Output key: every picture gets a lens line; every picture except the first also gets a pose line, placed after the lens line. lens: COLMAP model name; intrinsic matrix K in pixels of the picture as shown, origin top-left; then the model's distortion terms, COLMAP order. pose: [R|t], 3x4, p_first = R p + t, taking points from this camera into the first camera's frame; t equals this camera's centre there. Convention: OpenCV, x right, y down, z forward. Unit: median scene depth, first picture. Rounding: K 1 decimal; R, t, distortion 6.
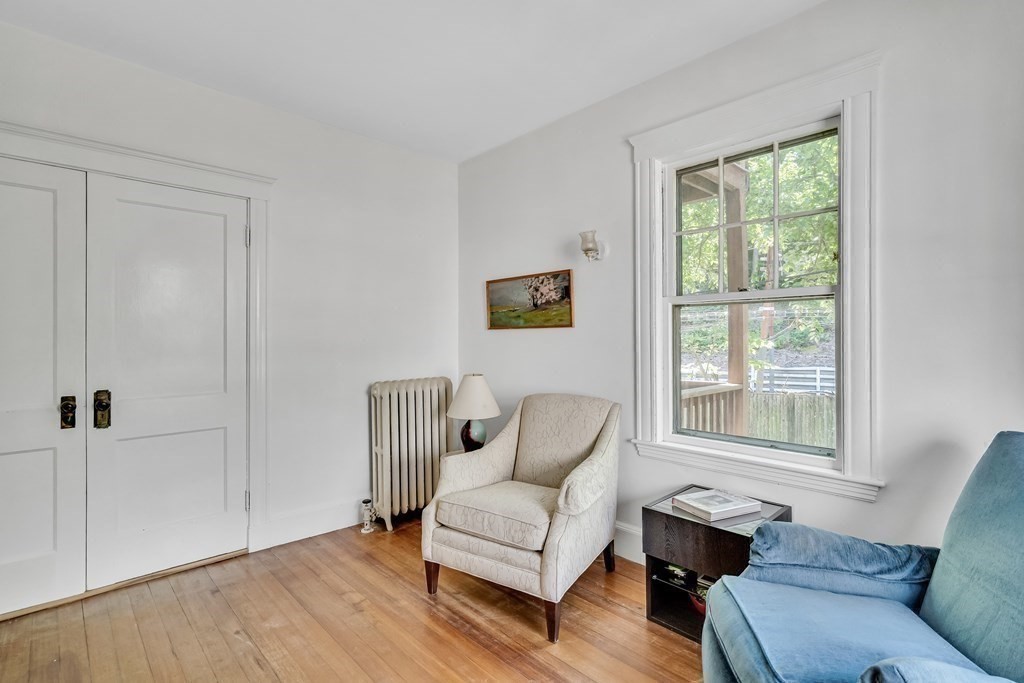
lens RADIAL K [[477.0, 0, 515.1], [0, 477.0, 337.1], [0, 0, 1]] dist [-0.001765, 0.000404]
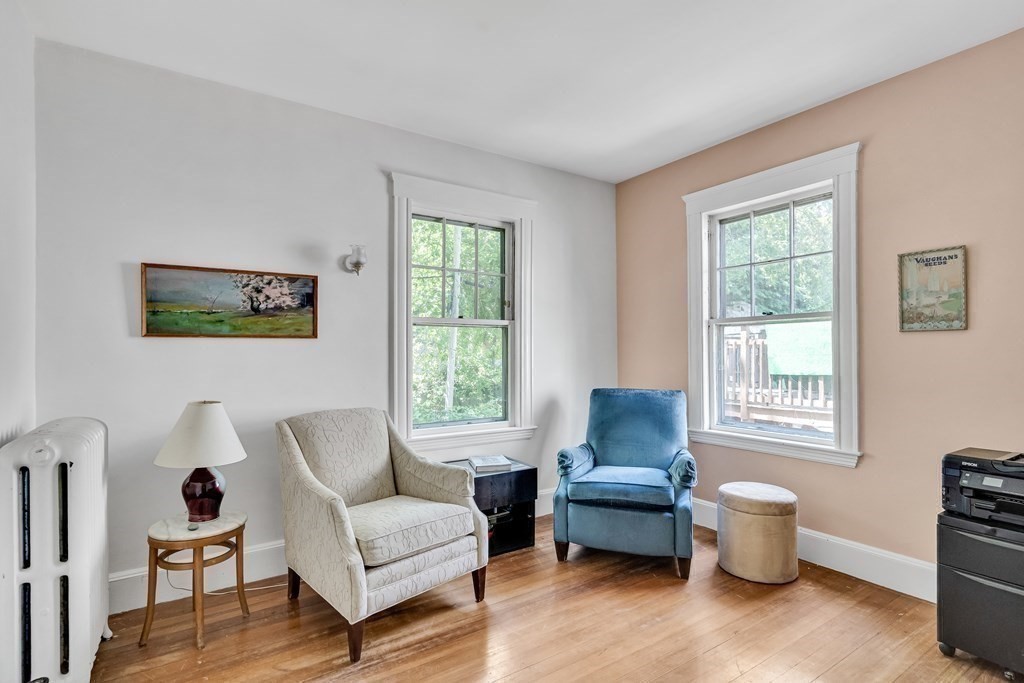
lens RADIAL K [[477.0, 0, 513.1], [0, 477.0, 349.3], [0, 0, 1]] dist [-0.001765, 0.000404]
pose [[0.204258, 0.006130, 0.978898, -0.683692], [-0.001749, 0.999981, -0.005897, 0.005009], [-0.978916, -0.000508, 0.204265, 0.420648]]
